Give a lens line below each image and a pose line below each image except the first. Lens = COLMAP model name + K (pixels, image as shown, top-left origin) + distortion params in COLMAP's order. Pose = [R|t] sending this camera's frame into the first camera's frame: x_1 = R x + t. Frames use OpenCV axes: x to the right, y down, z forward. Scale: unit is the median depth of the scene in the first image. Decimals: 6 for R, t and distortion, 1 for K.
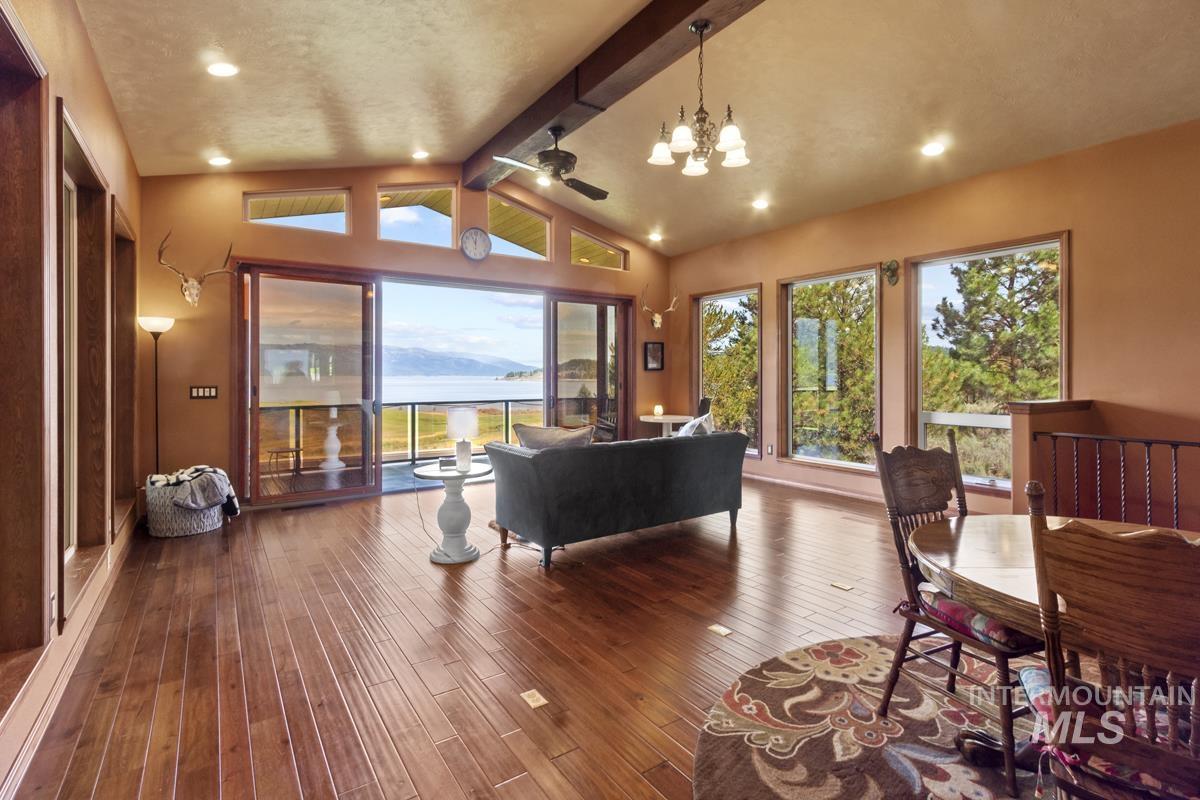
lens RADIAL K [[571.1, 0, 588.5], [0, 571.1, 378.5], [0, 0, 1]] dist [0.004103, -0.000981]
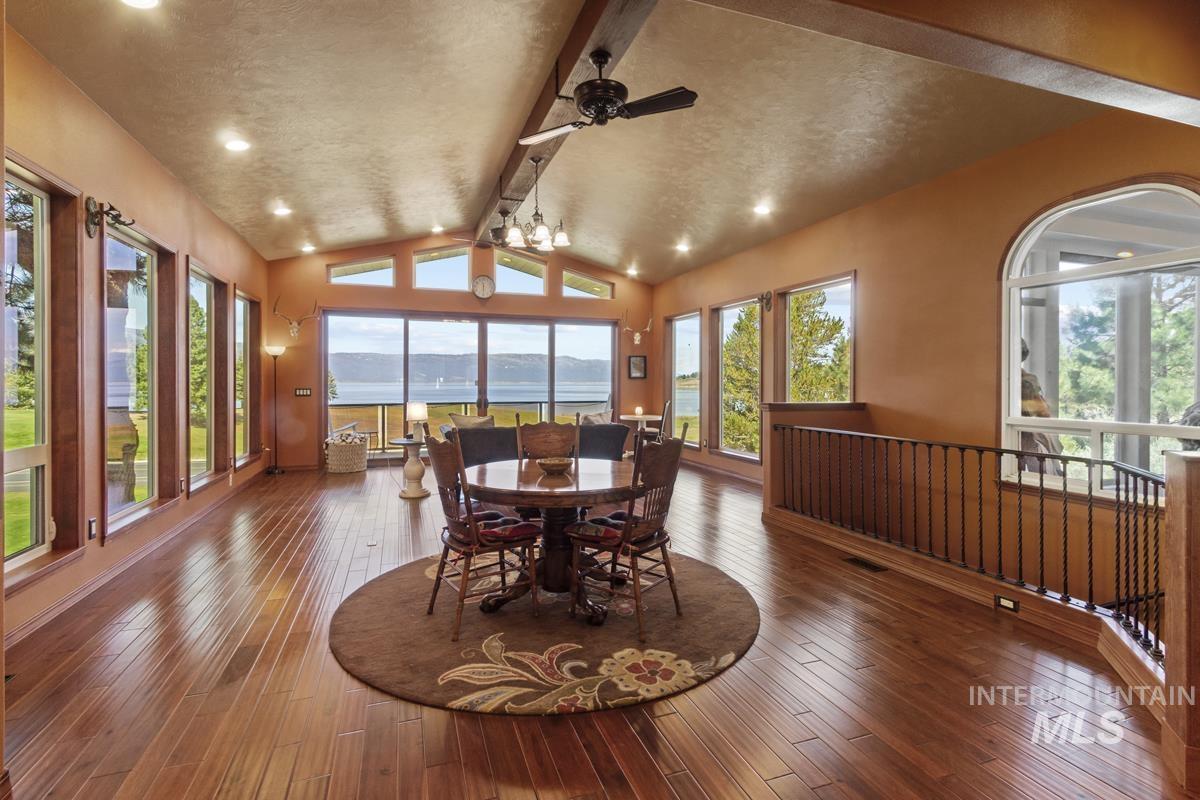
lens RADIAL K [[571.1, 0, 601.4], [0, 571.1, 391.3], [0, 0, 1]] dist [0.004103, -0.000981]
pose [[0.965397, 0.006382, -0.260705, 0.444167], [-0.003876, 0.999941, 0.010124, 0.001688], [0.260754, -0.008763, 0.965365, -0.264483]]
